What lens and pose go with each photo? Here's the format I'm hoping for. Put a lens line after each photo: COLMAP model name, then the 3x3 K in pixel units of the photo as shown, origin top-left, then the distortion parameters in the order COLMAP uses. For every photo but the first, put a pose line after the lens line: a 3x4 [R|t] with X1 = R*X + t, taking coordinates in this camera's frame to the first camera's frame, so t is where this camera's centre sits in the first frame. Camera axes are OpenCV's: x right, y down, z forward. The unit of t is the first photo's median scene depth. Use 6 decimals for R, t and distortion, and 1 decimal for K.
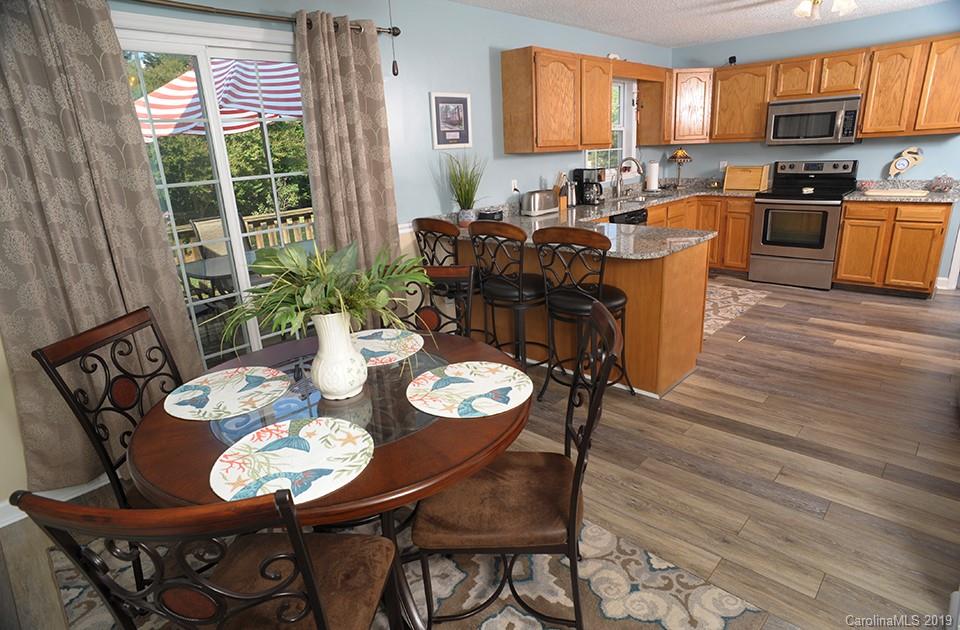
lens RADIAL K [[542.0, 0, 482.3], [0, 542.0, 313.6], [0, 0, 1]] dist [-0.099001, 0.066805]
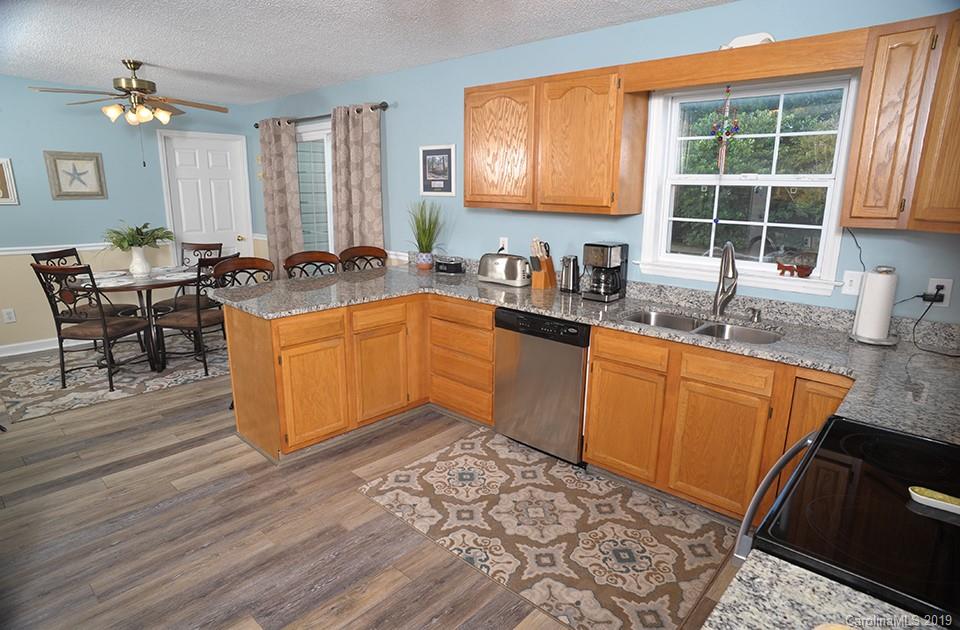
lens RADIAL K [[542.0, 0, 482.3], [0, 542.0, 313.6], [0, 0, 1]] dist [-0.099001, 0.066805]
pose [[0.016078, 0.276979, -0.960741, 0.851167], [-0.308194, 0.915454, 0.258765, -0.323844], [0.951188, 0.291935, 0.100082, 0.849268]]
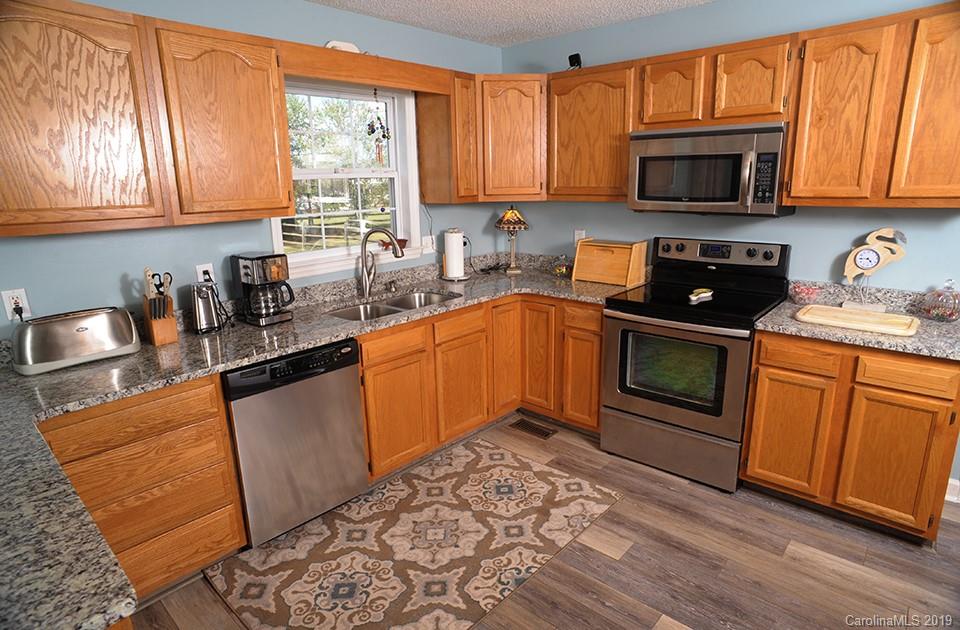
lens RADIAL K [[542.0, 0, 482.3], [0, 542.0, 313.6], [0, 0, 1]] dist [-0.099001, 0.066805]
pose [[0.999273, 0.024323, 0.029371, 0.413362], [-0.022508, 0.997908, -0.060601, -0.193685], [-0.030783, 0.059896, 0.997730, 0.502307]]
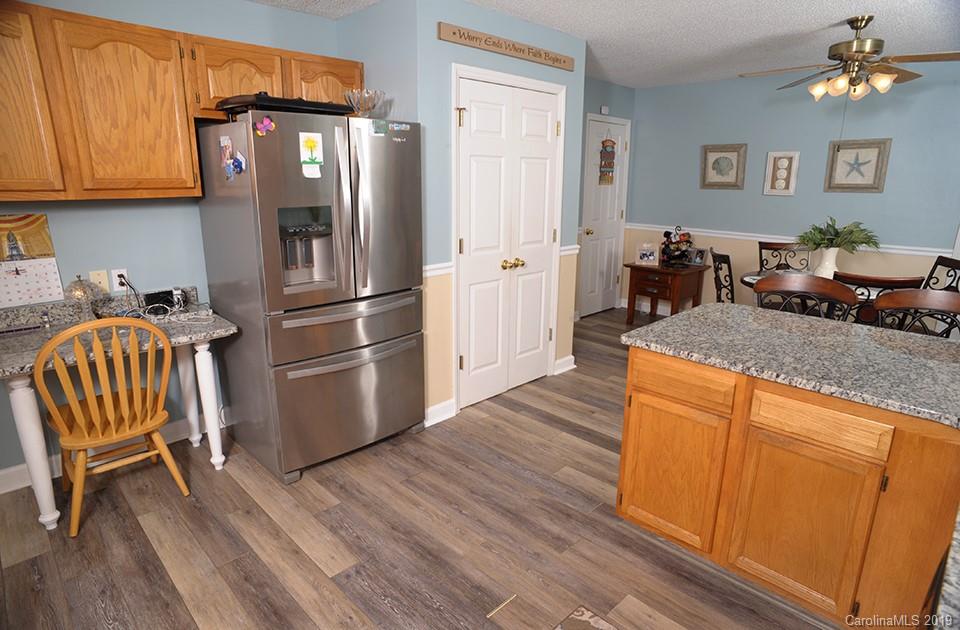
lens RADIAL K [[542.0, 0, 482.3], [0, 542.0, 313.6], [0, 0, 1]] dist [-0.099001, 0.066805]
pose [[-0.998224, 0.035471, 0.047857, 0.394858], [0.055244, 0.851789, 0.520964, -0.357333], [-0.022285, 0.522683, -0.852236, 1.057158]]
